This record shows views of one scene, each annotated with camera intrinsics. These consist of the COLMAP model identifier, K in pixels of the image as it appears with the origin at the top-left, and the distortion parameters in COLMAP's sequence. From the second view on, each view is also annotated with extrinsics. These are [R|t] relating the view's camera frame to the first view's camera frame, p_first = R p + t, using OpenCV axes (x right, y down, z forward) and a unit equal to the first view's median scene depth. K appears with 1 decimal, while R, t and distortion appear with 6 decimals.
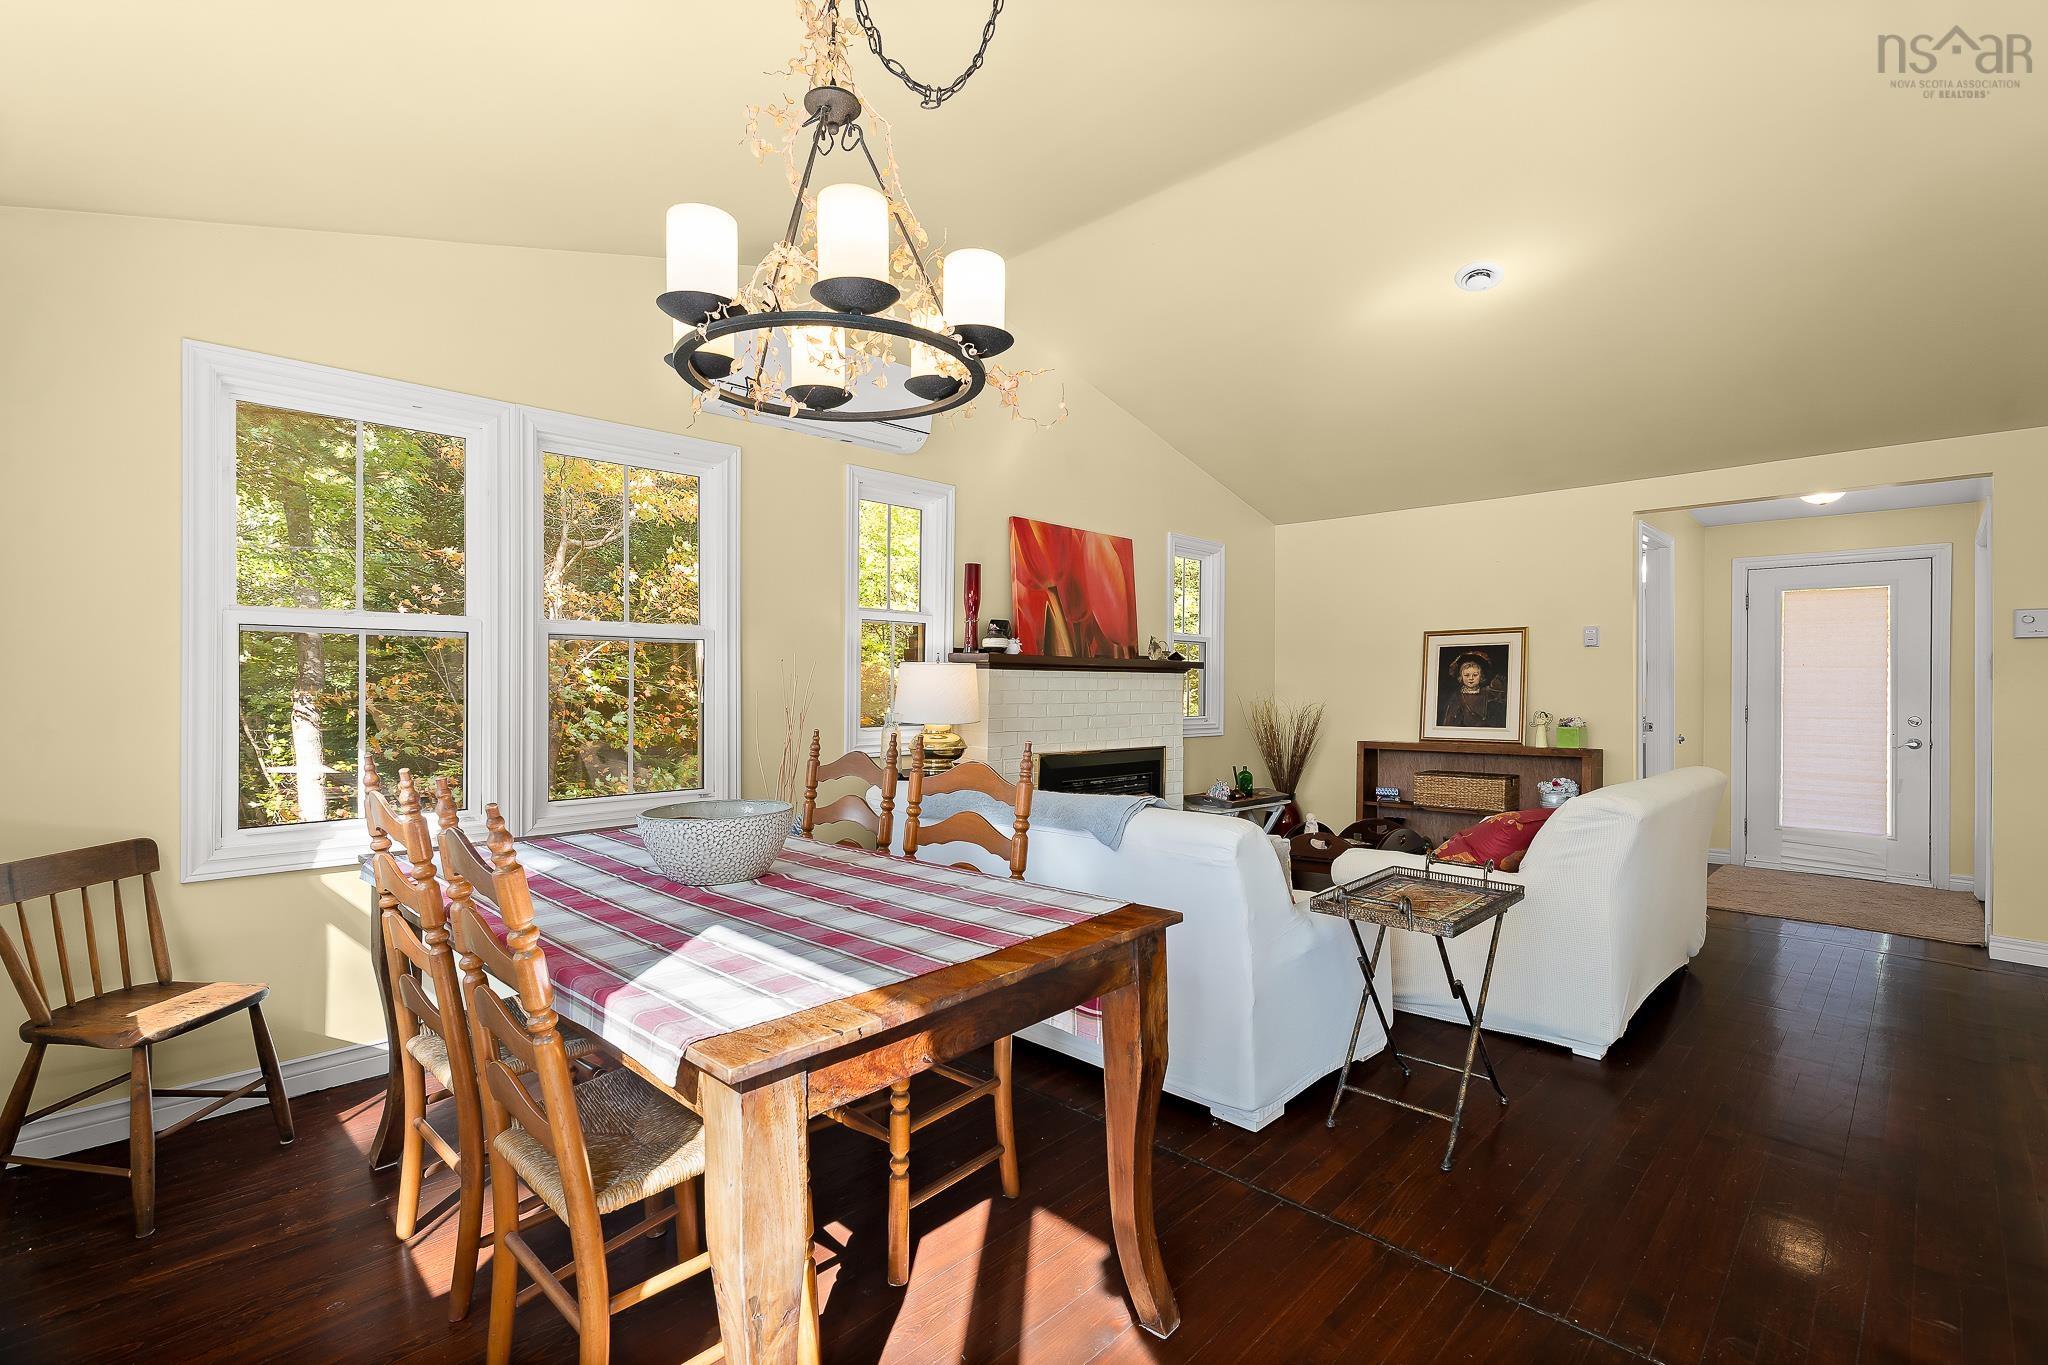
lens RADIAL K [[926.8, 0, 1025.2], [0, 926.8, 677.1], [0, 0, 1]] dist [0.000262, -0.000682]
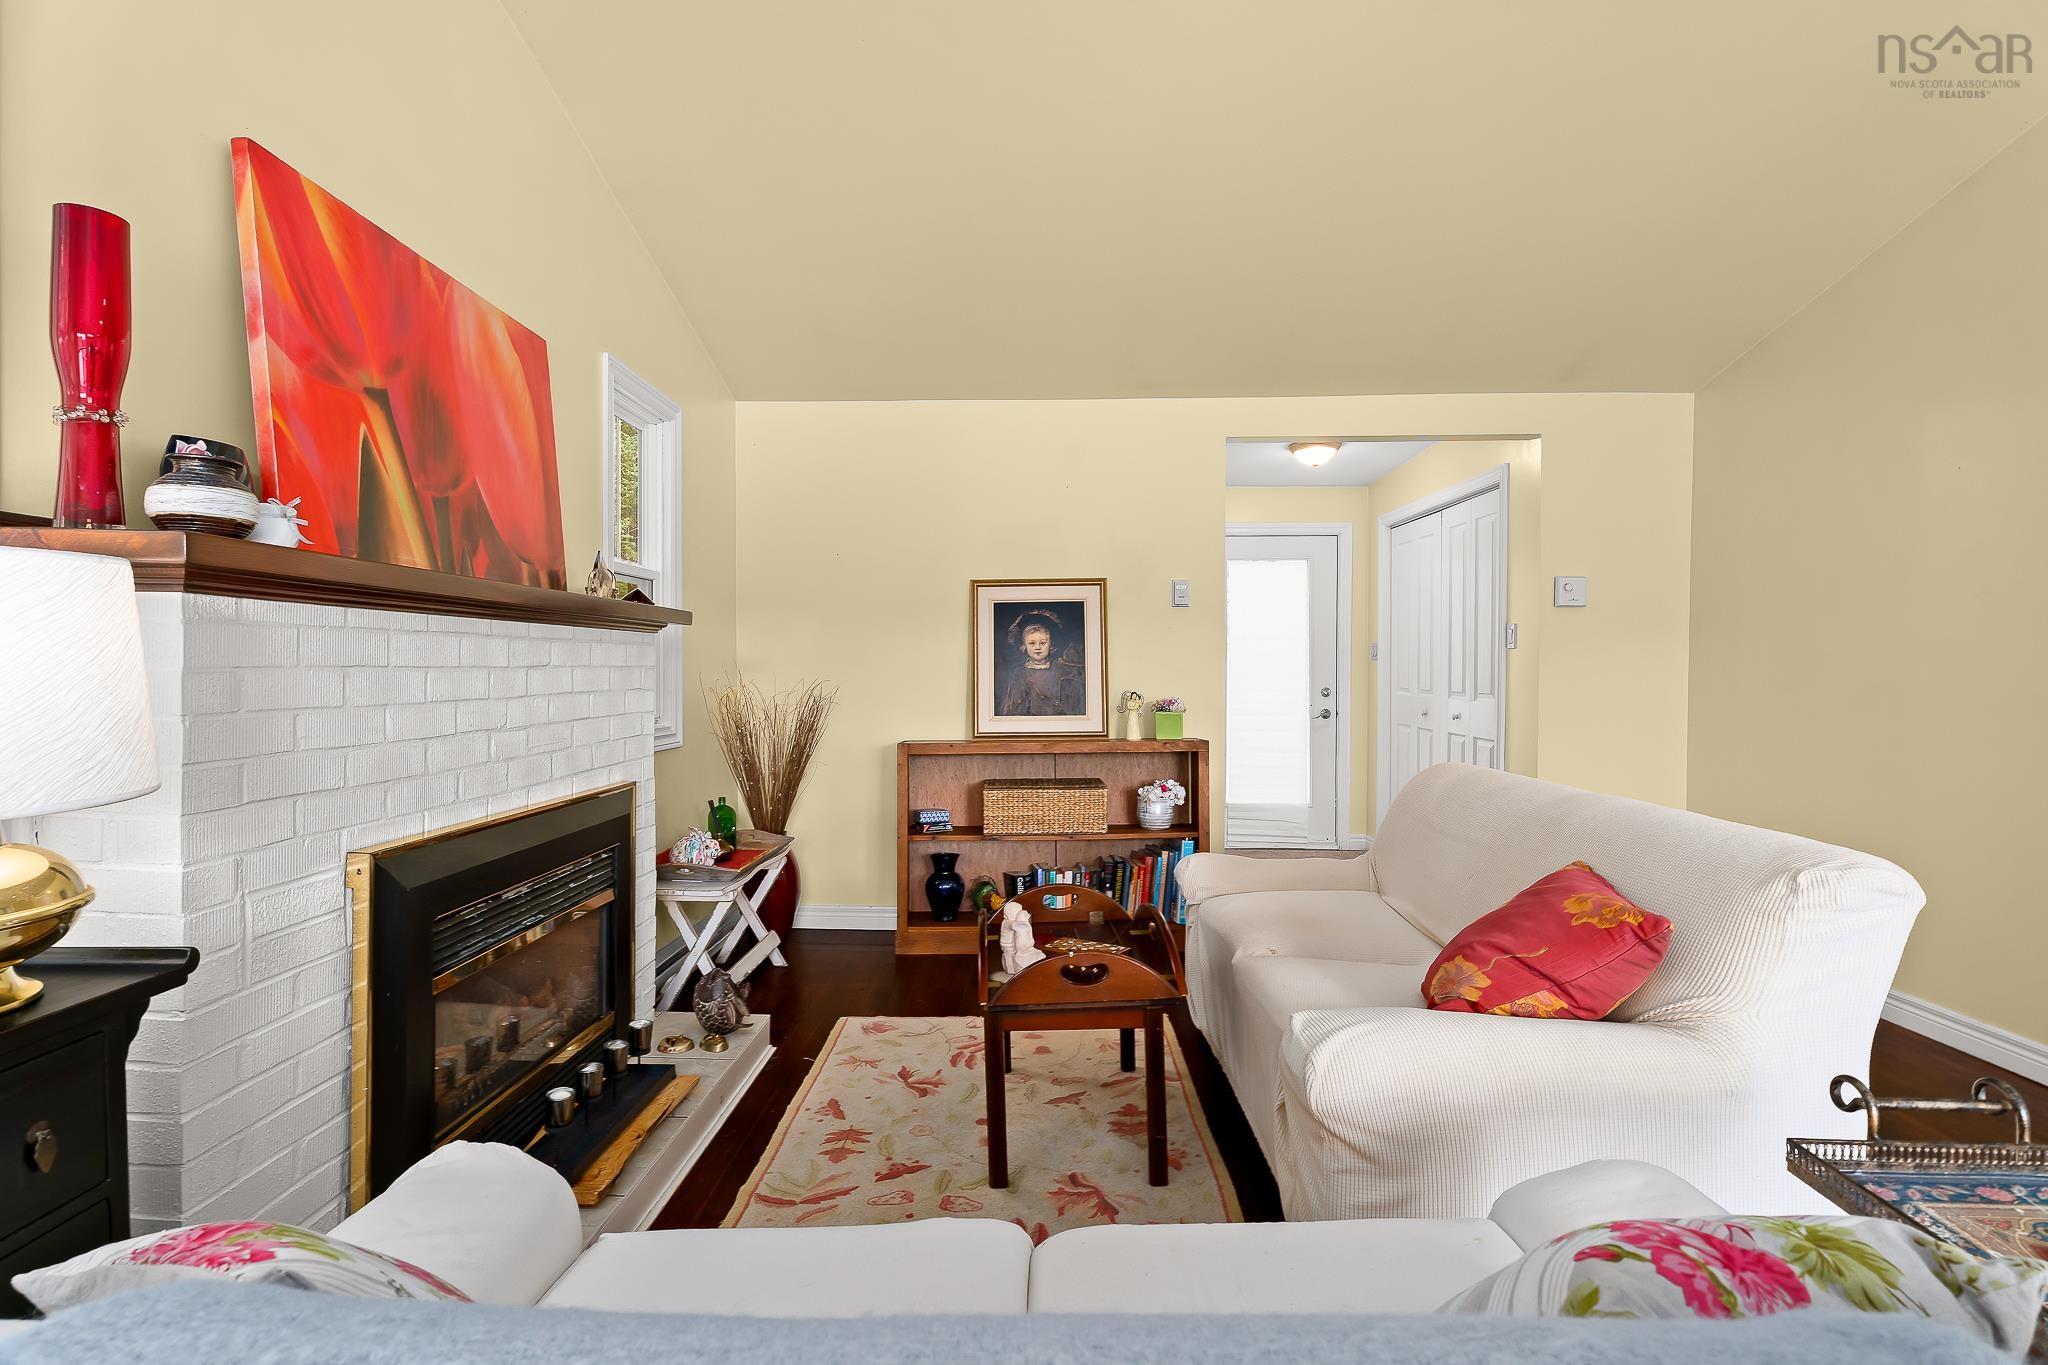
lens RADIAL K [[986.4, 0, 1024.0], [0, 986.4, 682.5], [0, 0, 1]] dist [-0.002291, -0.000014]
pose [[0.744741, -0.017451, 0.667125, -0.042555], [-0.000325, 0.999648, 0.026512, 0.009877], [-0.667353, -0.019961, 0.744474, 0.528631]]
